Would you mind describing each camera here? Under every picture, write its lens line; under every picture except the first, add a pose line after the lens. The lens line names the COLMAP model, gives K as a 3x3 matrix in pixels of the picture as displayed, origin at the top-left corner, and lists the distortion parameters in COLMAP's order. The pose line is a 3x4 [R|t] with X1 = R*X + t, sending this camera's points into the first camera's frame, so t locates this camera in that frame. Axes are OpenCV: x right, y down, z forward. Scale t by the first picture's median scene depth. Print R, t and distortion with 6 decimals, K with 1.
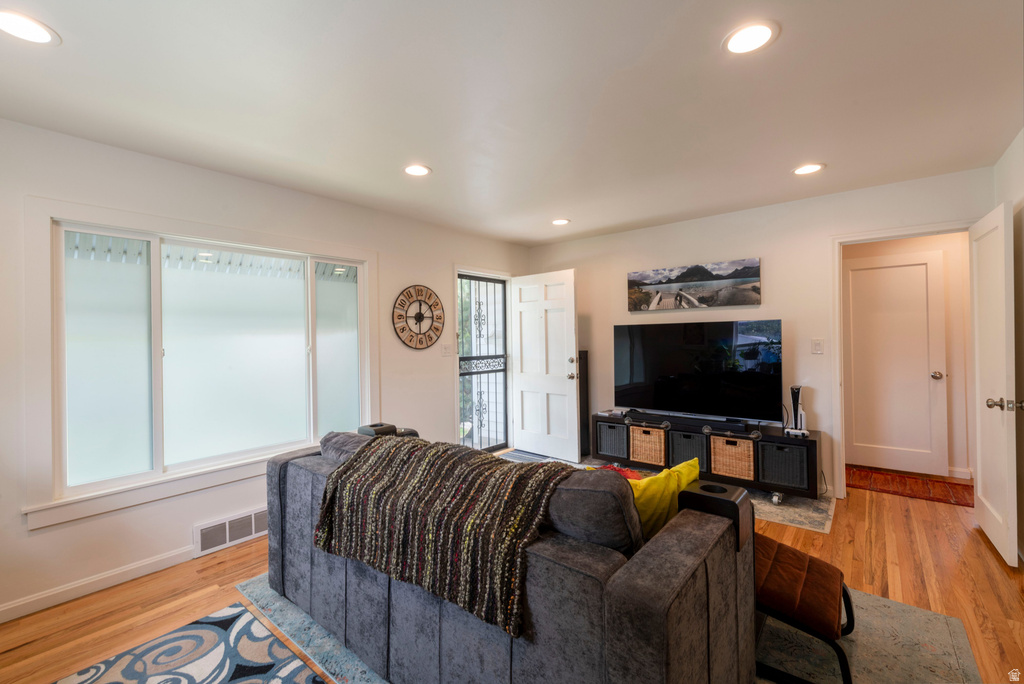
lens RADIAL K [[433.1, 0, 510.9], [0, 433.1, 335.8], [0, 0, 1]] dist [0.010415, 0.000147]
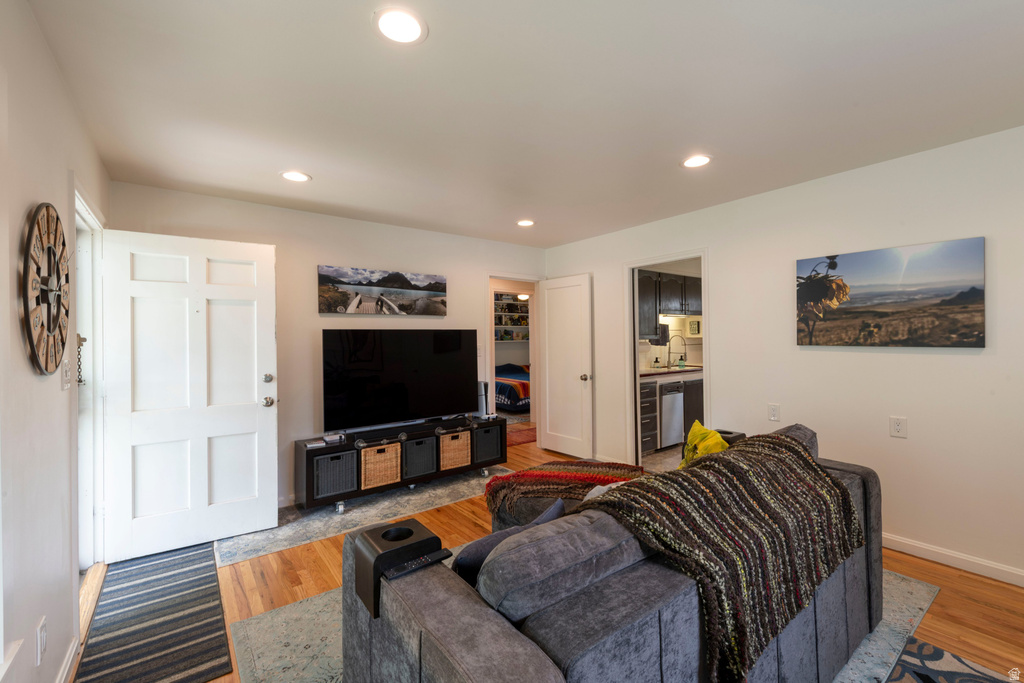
lens RADIAL K [[433.1, 0, 511.2], [0, 433.1, 338.7], [0, 0, 1]] dist [0.010415, 0.000147]
pose [[0.232398, 0.015216, 0.972502, -0.473138], [0.008845, 0.999803, -0.017757, 0.010545], [-0.972581, 0.012728, 0.232217, 0.510278]]
